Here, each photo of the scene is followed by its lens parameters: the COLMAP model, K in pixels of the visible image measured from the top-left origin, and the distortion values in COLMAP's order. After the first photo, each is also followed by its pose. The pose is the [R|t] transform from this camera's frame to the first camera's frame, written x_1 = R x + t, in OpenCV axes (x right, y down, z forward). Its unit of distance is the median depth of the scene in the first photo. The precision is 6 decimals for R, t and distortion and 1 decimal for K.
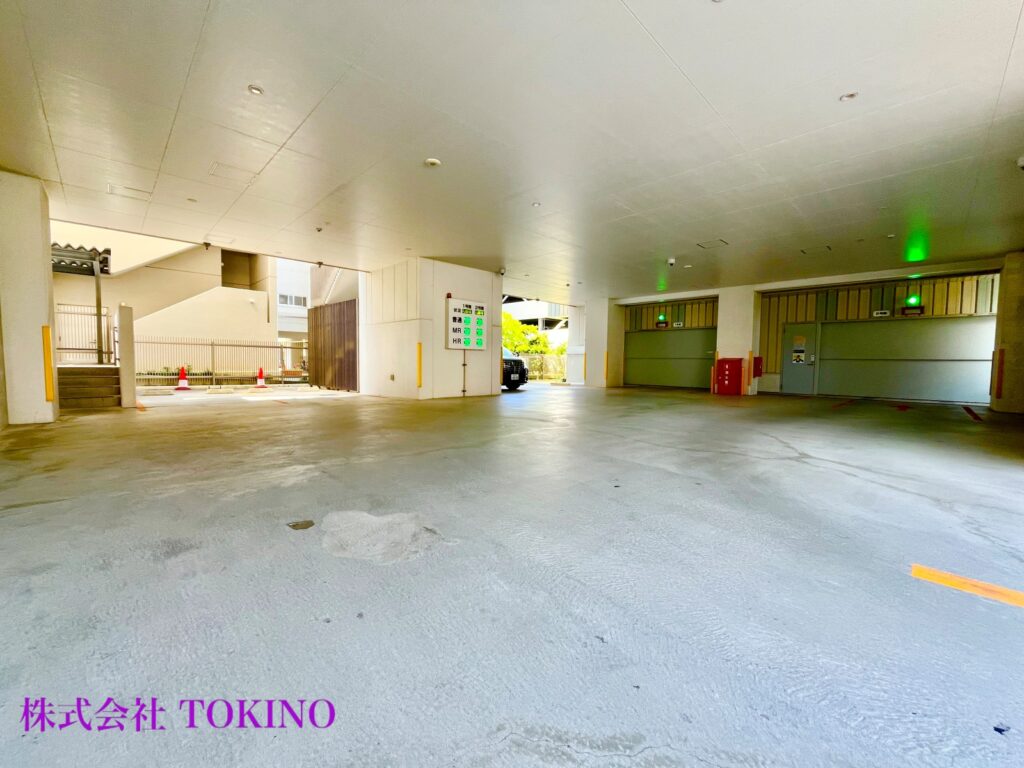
lens RADIAL K [[414.4, 0, 510.4], [0, 414.4, 383.4], [0, 0, 1]] dist [-0.000480, -0.000713]
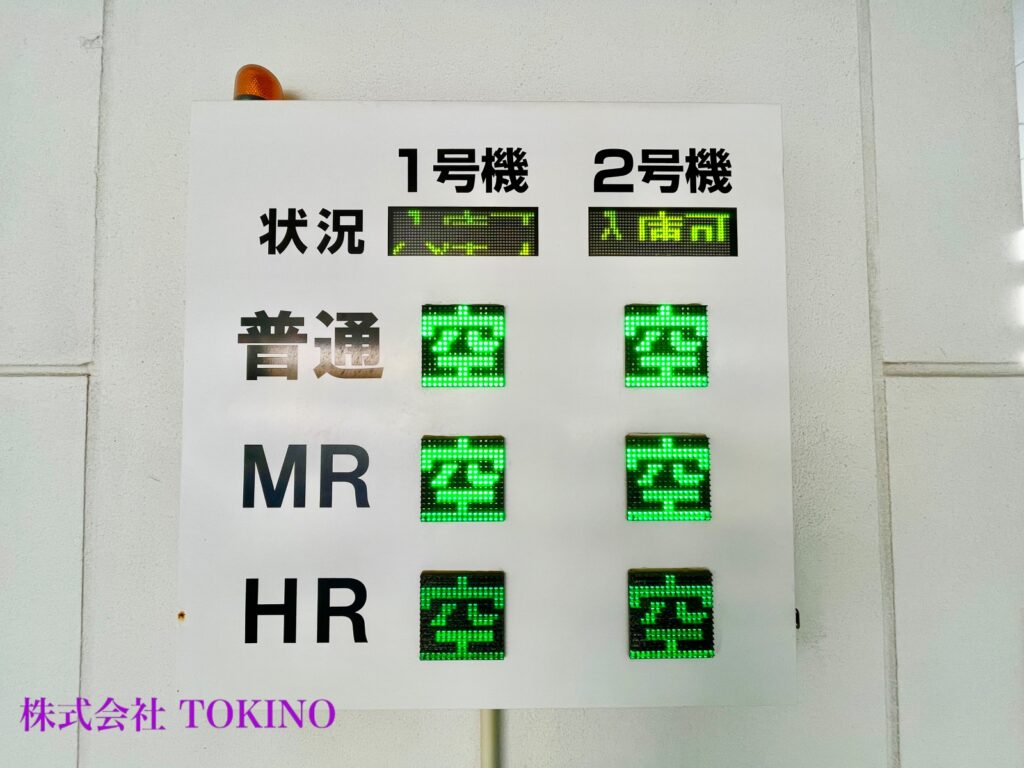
lens RADIAL K [[414.4, 0, 511.8], [0, 414.4, 385.0], [0, 0, 1]] dist [-0.000480, -0.000713]
pose [[0.725003, -0.042600, -0.687427, -0.043617], [-0.024958, 0.995805, -0.088033, -0.136634], [0.688293, 0.080981, 0.720899, 0.949978]]
